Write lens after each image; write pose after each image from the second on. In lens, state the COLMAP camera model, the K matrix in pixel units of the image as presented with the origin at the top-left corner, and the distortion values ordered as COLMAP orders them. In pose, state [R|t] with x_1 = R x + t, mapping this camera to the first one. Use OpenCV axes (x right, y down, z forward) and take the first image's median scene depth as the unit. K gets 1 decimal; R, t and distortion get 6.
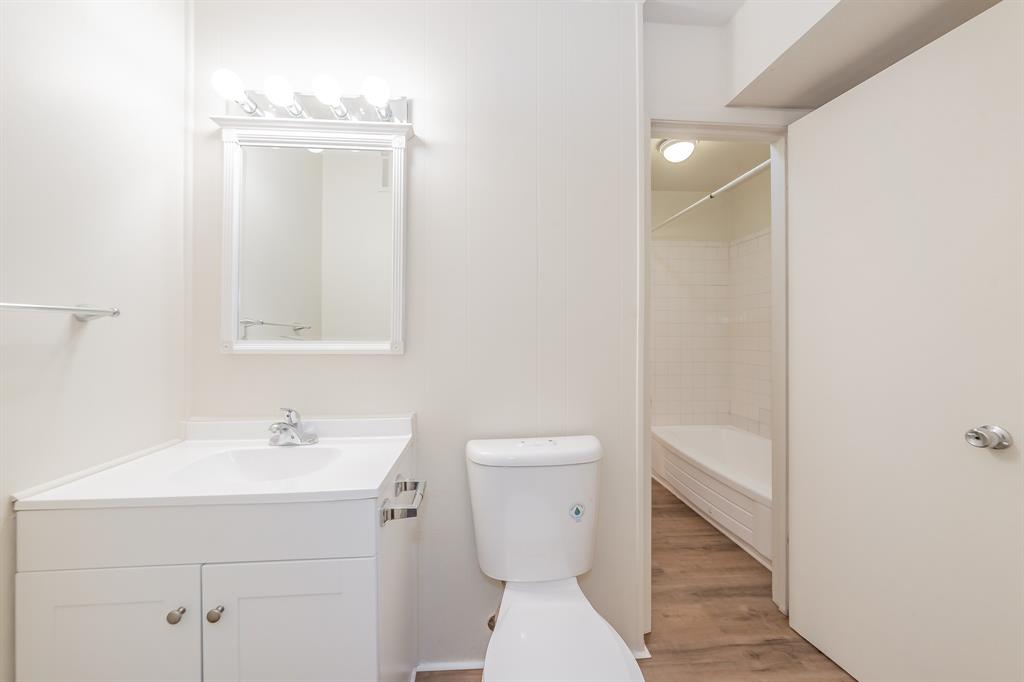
lens RADIAL K [[349.3, 0, 510.9], [0, 349.3, 339.6], [0, 0, 1]] dist [-0.001090, 0.000294]
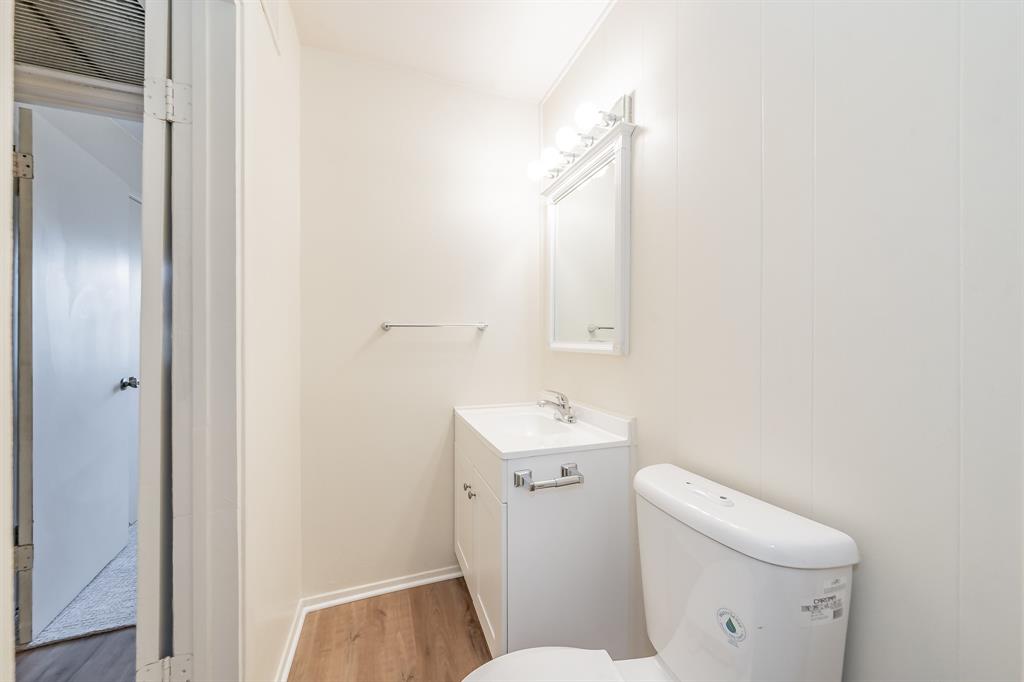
lens RADIAL K [[368.1, 0, 517.2], [0, 368.1, 340.2], [0, 0, 1]] dist [0.001039, 0.000044]
pose [[0.294225, -0.000382, -0.955736, 0.628315], [0.001367, 0.999999, 0.000021, -0.001793], [0.955735, -0.001313, 0.294226, 0.419156]]
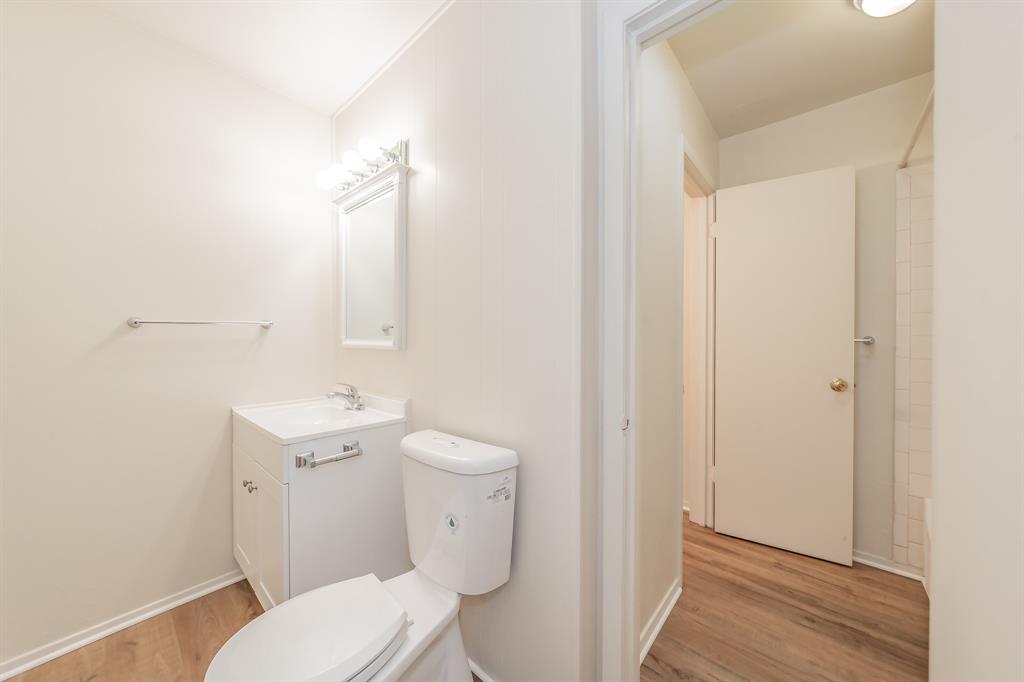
lens RADIAL K [[349.3, 0, 510.9], [0, 349.3, 339.6], [0, 0, 1]] dist [-0.001090, 0.000294]
pose [[0.710947, 0.002642, -0.703241, 0.870155], [0.003041, 0.999972, 0.006831, -0.002176], [0.703239, -0.006995, 0.710919, 0.411002]]
